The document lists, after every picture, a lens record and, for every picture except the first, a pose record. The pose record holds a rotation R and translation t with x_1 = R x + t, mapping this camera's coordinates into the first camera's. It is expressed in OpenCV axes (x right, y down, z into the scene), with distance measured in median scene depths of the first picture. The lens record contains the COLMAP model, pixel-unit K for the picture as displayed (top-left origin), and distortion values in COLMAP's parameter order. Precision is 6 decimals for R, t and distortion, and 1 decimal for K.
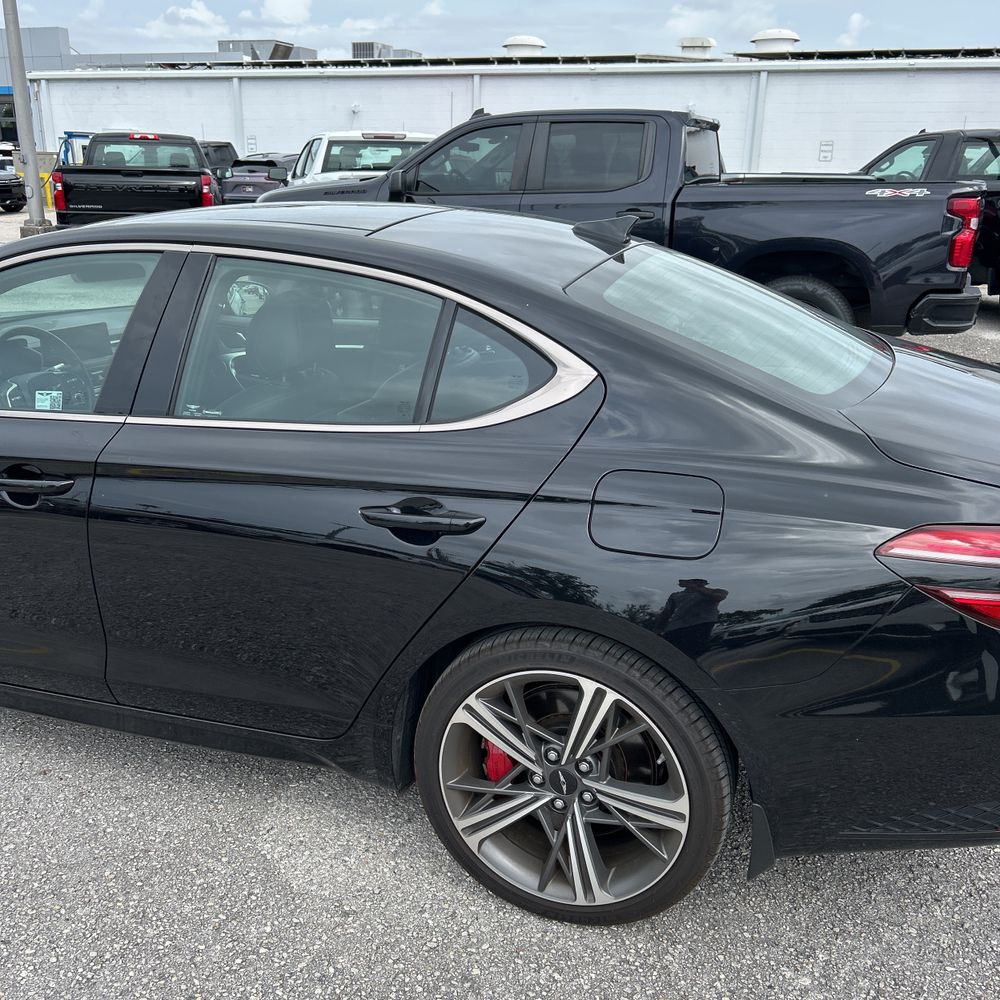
lens RADIAL K [[1014.5, 0, 487.3], [0, 1014.5, 522.7], [0, 0, 1]] dist [0.018605, 0.000000]
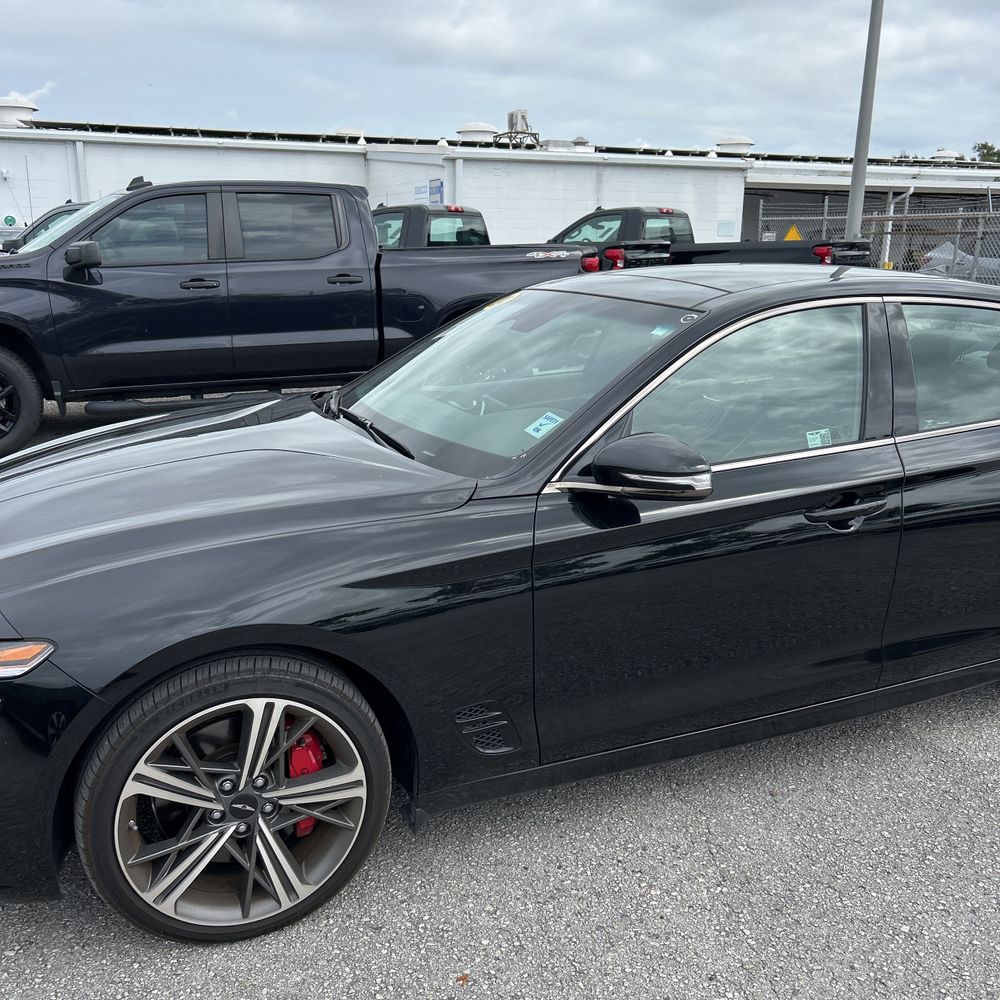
lens RADIAL K [[1014.5, 0, 500.1], [0, 1014.5, 503.7], [0, 0, 1]] dist [0.018605, 0.000000]
pose [[0.742571, -0.181296, 0.644764, -0.652552], [0.230557, 0.973025, 0.008065, -0.063532], [-0.628834, 0.142666, 0.764339, 0.165083]]
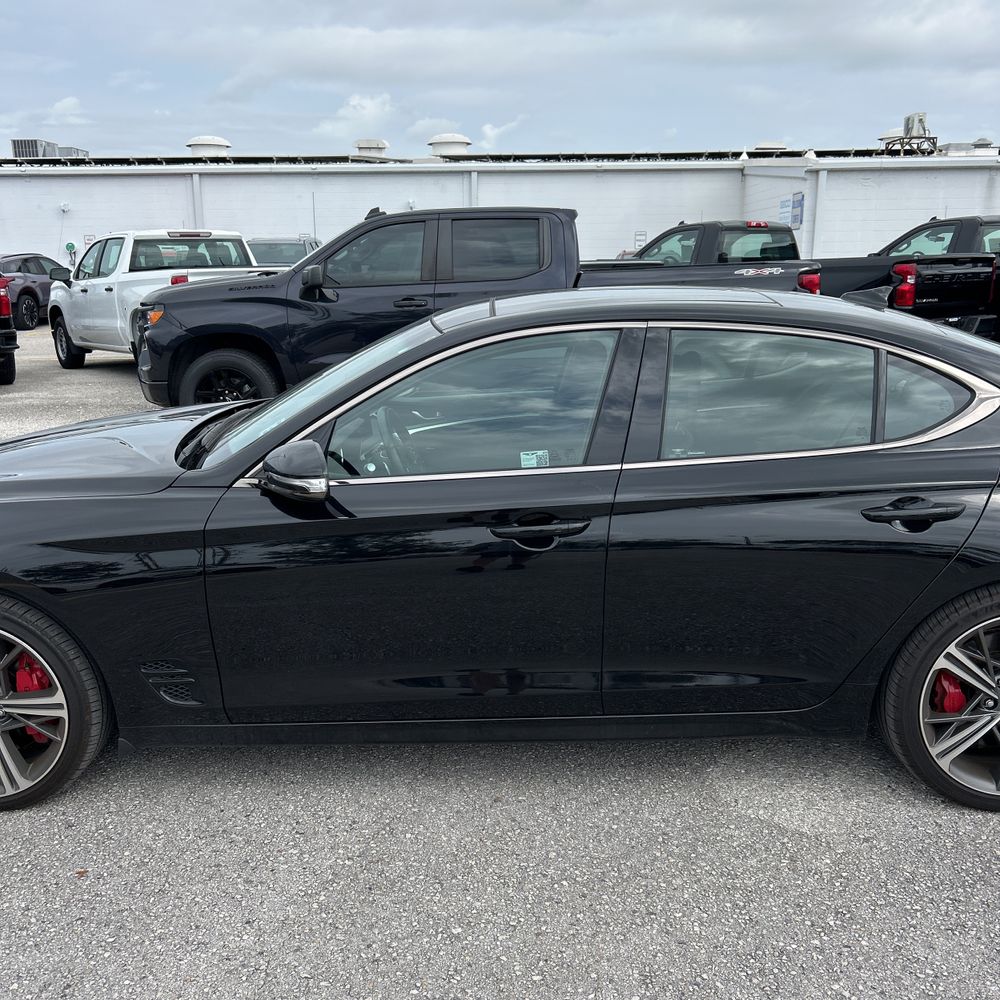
lens RADIAL K [[1014.5, 0, 492.5], [0, 1014.5, 515.3], [0, 0, 1]] dist [0.018605, 0.000000]
pose [[0.948893, -0.102092, 0.298630, -0.375427], [0.128390, 0.989267, -0.069760, 0.008459], [-0.288303, 0.104536, 0.951816, -0.038420]]
